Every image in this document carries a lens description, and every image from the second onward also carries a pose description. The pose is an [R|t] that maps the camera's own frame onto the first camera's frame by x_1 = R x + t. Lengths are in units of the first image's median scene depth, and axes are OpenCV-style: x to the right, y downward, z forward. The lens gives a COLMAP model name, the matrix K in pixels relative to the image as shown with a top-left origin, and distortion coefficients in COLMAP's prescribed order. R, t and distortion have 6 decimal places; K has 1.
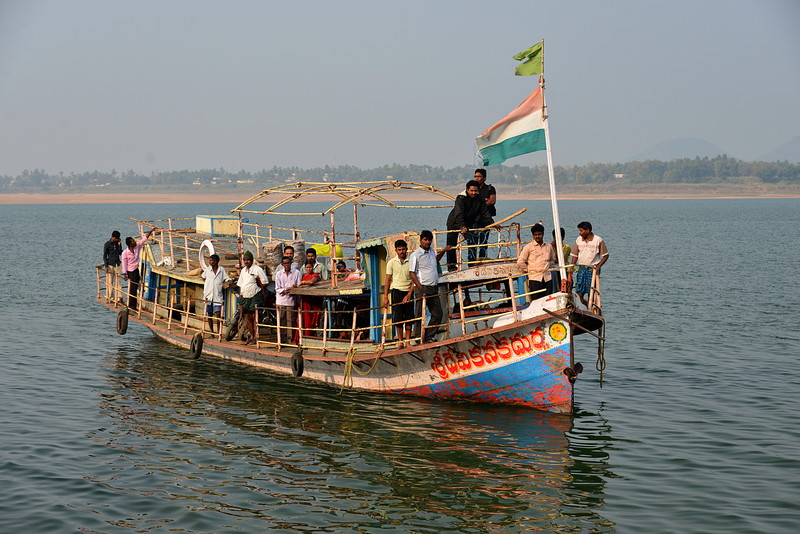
lens RADIAL K [[1848.6, 0, 400.9], [0, 1848.6, 270.6], [0, 0, 1]] dist [0.126362, 0.000000]
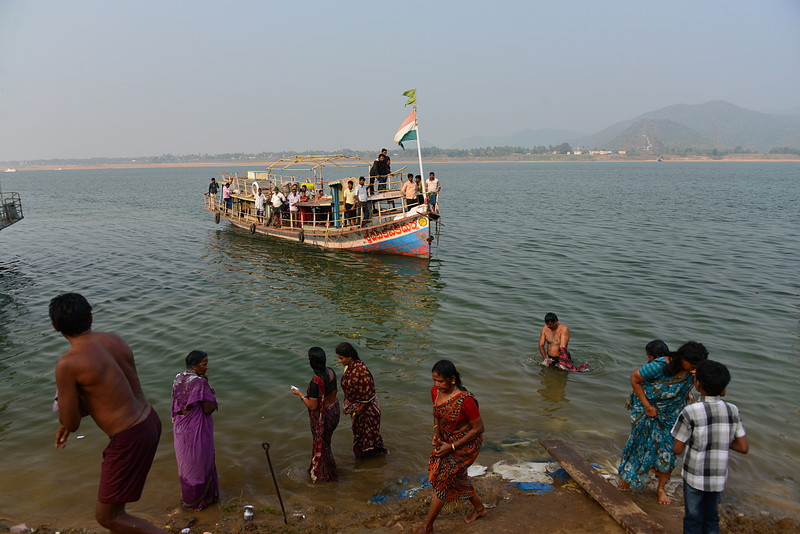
lens RADIAL K [[694.0, 0, 395.0], [0, 694.0, 261.9], [0, 0, 1]] dist [0.001270, -0.017847]
pose [[0.992914, -0.024000, 0.116384, -0.043946], [0.012056, 0.994684, 0.102270, -0.004561], [-0.118220, -0.100142, 0.987925, 0.155384]]
